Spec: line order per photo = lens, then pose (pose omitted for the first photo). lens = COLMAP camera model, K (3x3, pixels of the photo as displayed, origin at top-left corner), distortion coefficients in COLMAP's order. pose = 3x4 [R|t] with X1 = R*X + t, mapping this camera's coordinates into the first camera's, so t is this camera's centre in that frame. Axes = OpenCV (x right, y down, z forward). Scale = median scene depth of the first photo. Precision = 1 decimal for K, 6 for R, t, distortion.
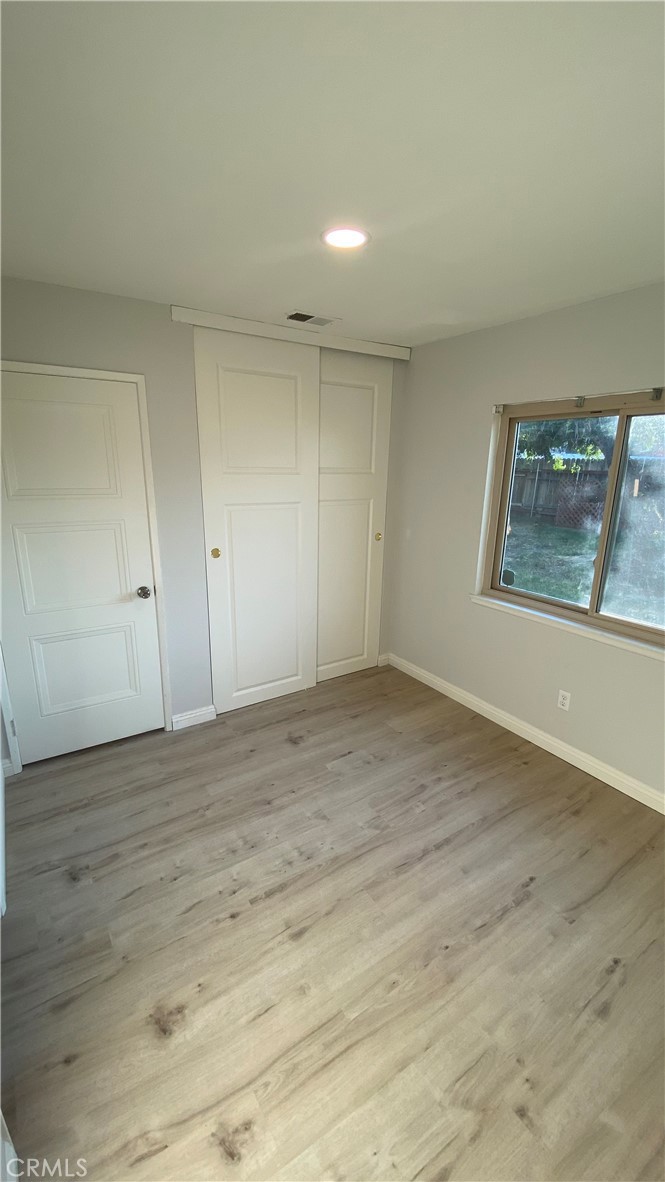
lens RADIAL K [[476.3, 0, 334.5], [0, 476.3, 596.1], [0, 0, 1]] dist [0.044176, -0.036635]
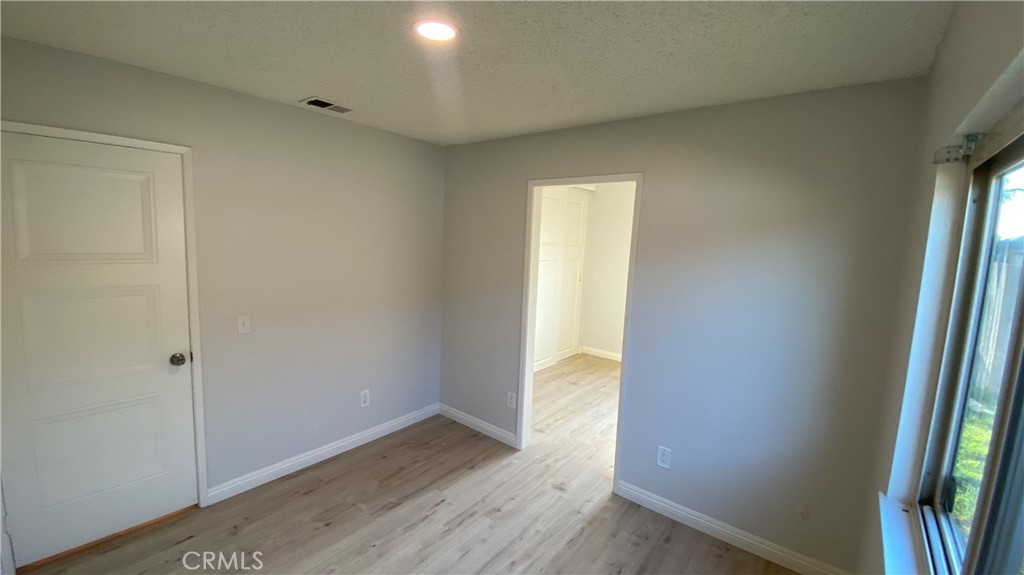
lens RADIAL K [[412.6, 0, 512.0], [0, 412.6, 287.5], [0, 0, 1]] dist [0.044176, -0.036635]
pose [[0.947880, -0.010508, 0.318453, -0.674689], [0.057605, 0.988638, -0.138839, 0.113491], [-0.313376, 0.149947, 0.937716, -0.411676]]
